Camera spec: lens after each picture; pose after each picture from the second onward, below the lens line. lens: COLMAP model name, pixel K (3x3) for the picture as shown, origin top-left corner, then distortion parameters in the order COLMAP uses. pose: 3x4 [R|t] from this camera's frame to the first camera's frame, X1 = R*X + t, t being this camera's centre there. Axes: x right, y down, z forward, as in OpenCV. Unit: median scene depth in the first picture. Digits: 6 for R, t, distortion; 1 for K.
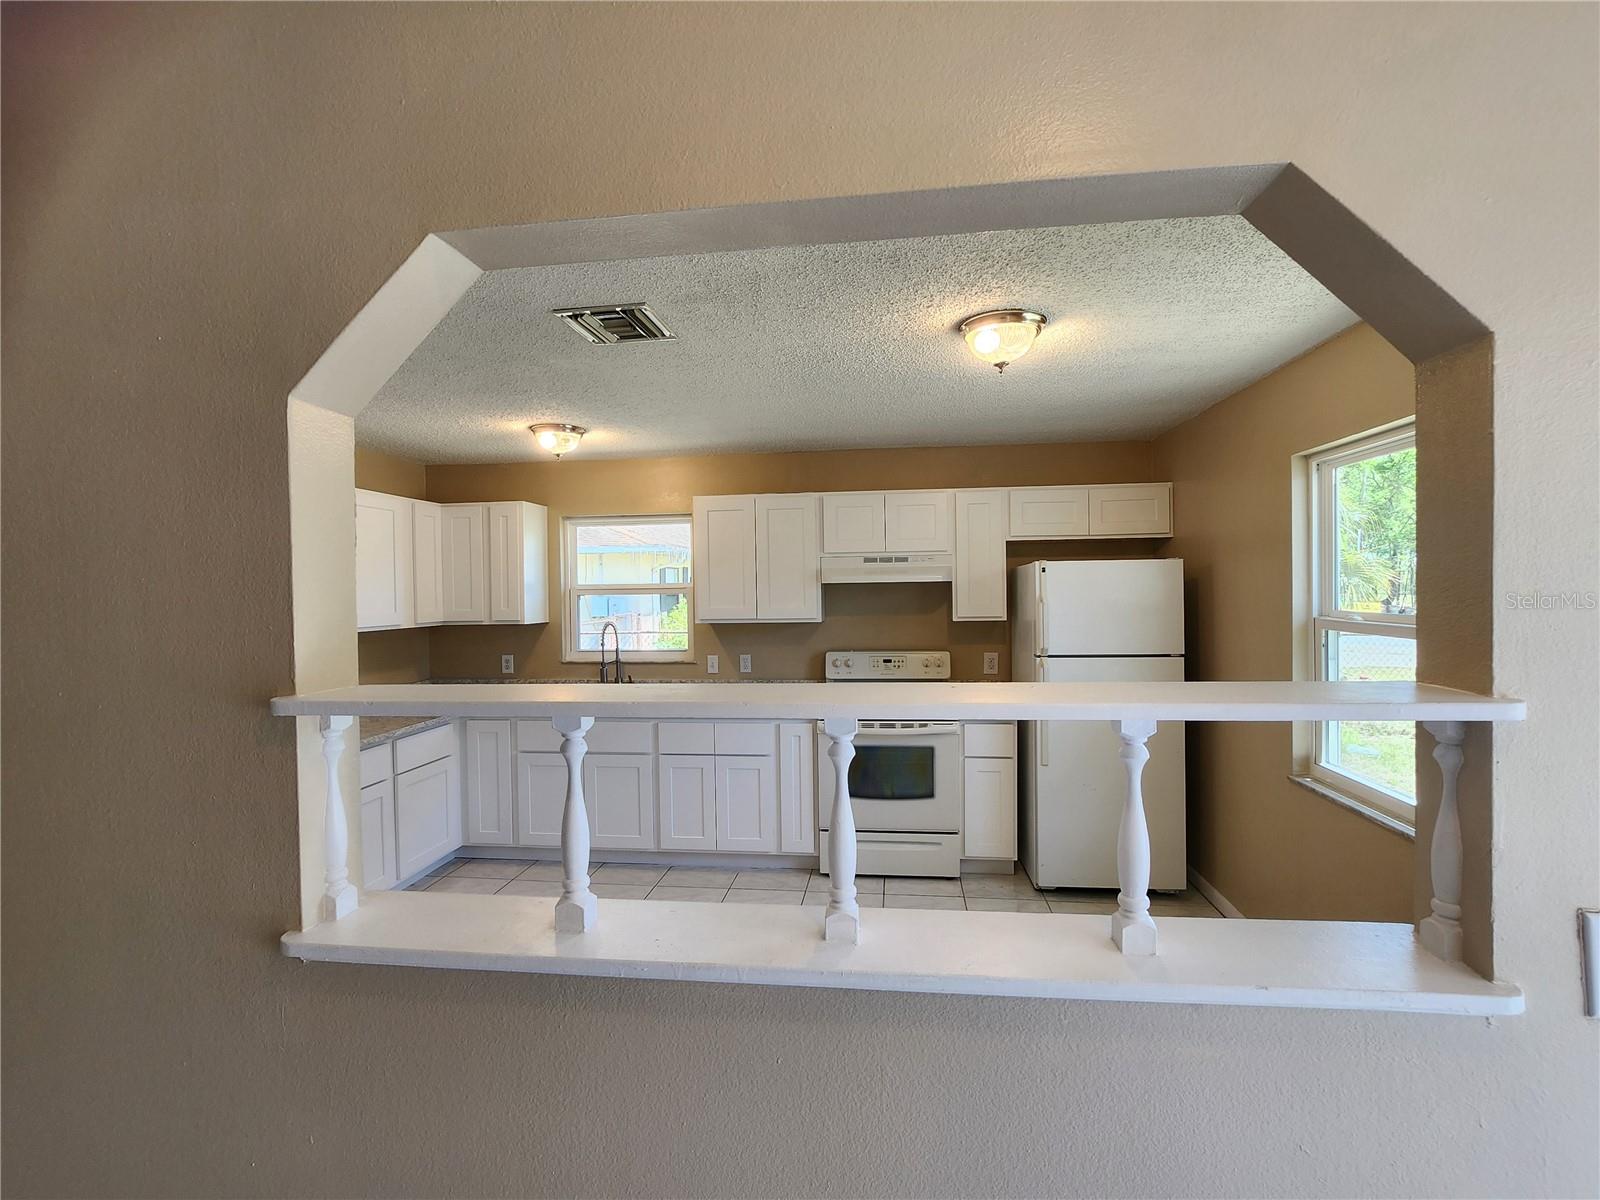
lens RADIAL K [[745.3, 0, 802.3], [0, 745.3, 597.2], [0, 0, 1]] dist [-0.015047, 0.000505]
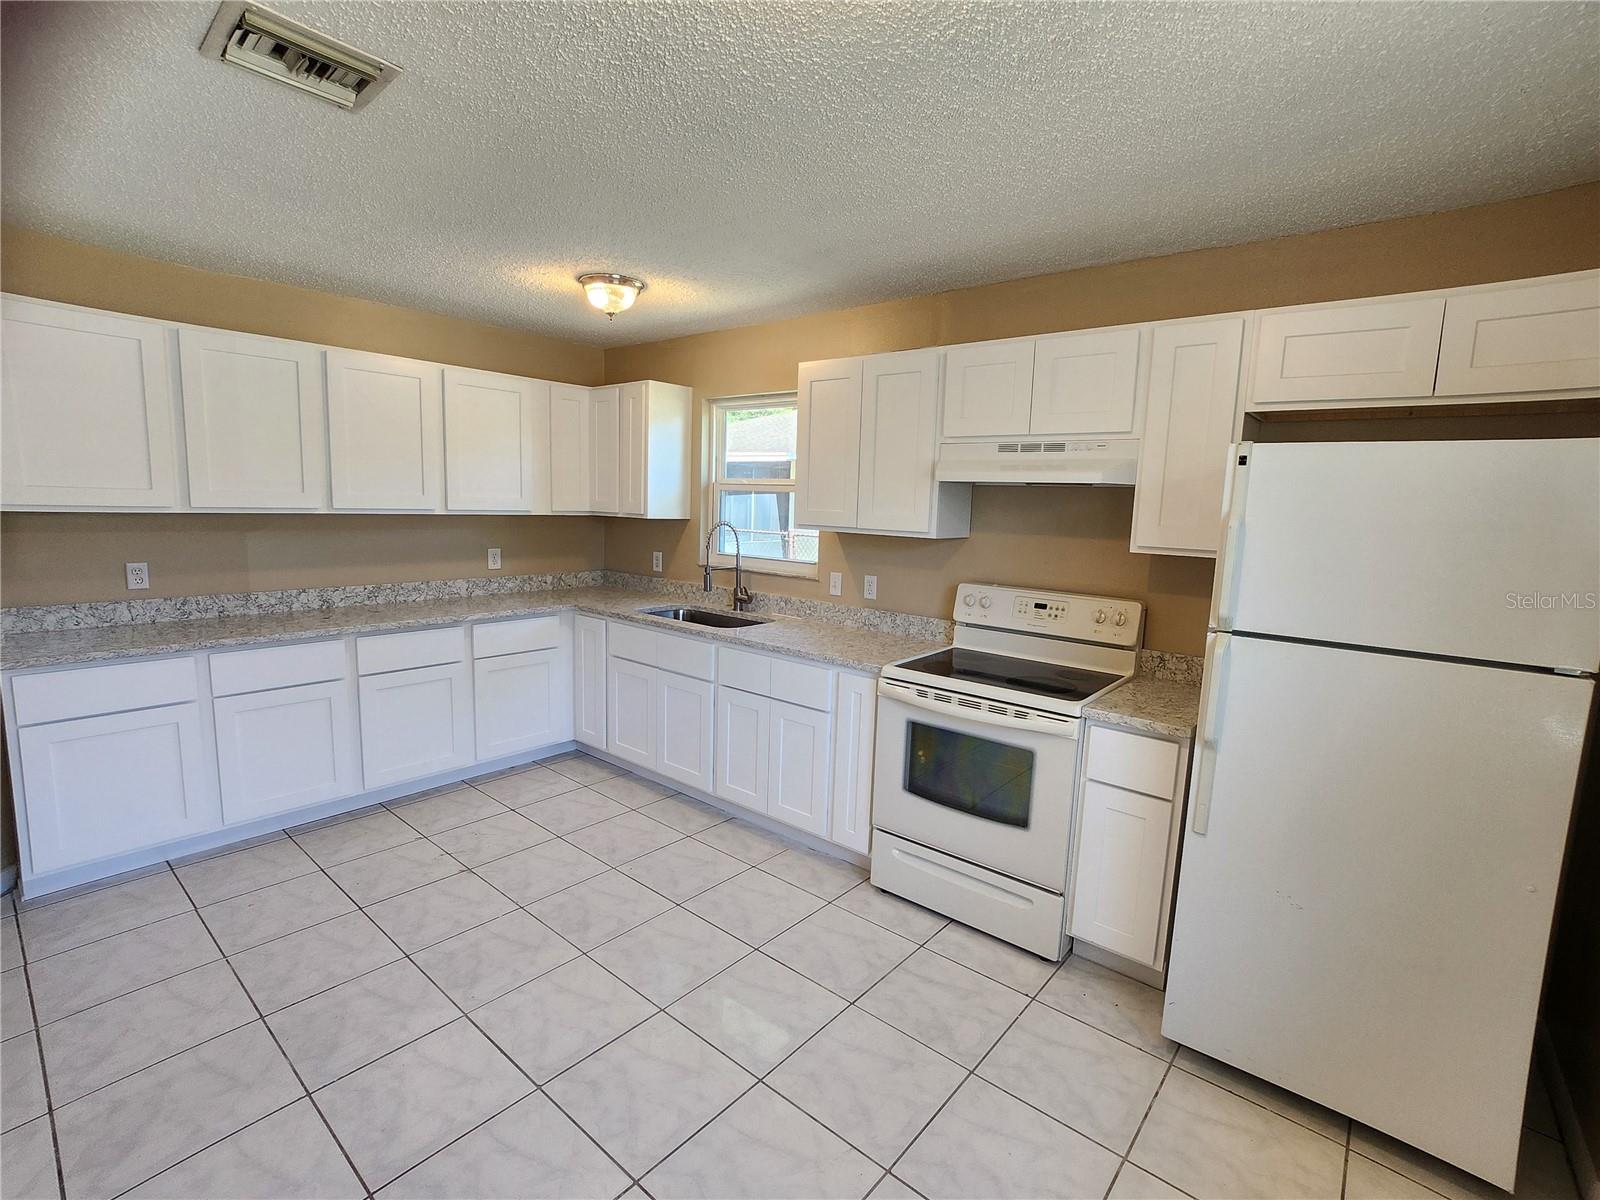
lens RADIAL K [[745.3, 0, 802.3], [0, 745.3, 597.2], [0, 0, 1]] dist [-0.015047, 0.000505]
pose [[0.836642, 0.113617, -0.535837, 0.302638], [-0.051565, 0.990244, 0.129455, 0.003970], [0.545317, -0.080677, 0.834338, 0.355682]]
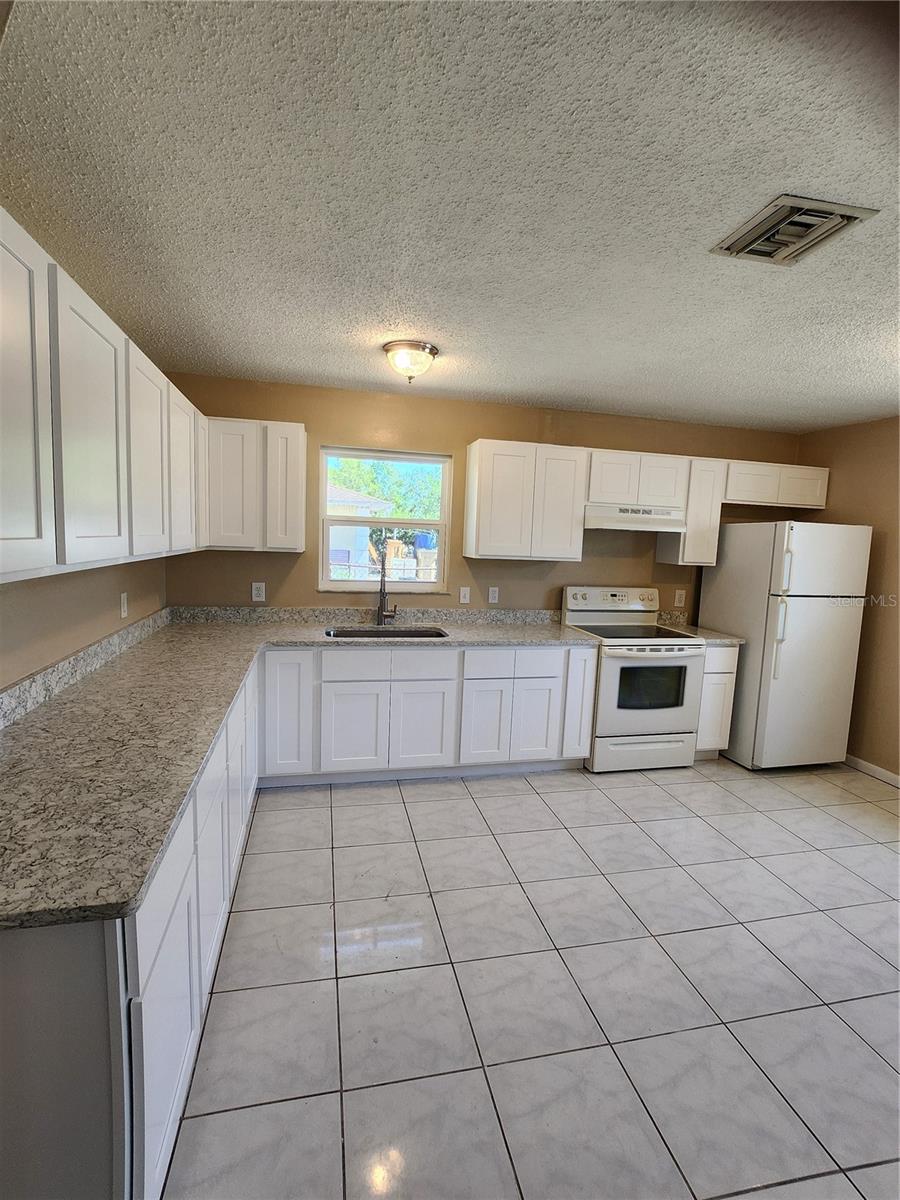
lens RADIAL K [[559.0, 0, 448.1], [0, 559.0, 601.4], [0, 0, 1]] dist [-0.015047, 0.000505]
pose [[0.937867, 0.011254, 0.346812, -0.476066], [-0.049568, 0.993569, 0.101804, 0.016947], [-0.343436, -0.112669, 0.932394, 0.255212]]
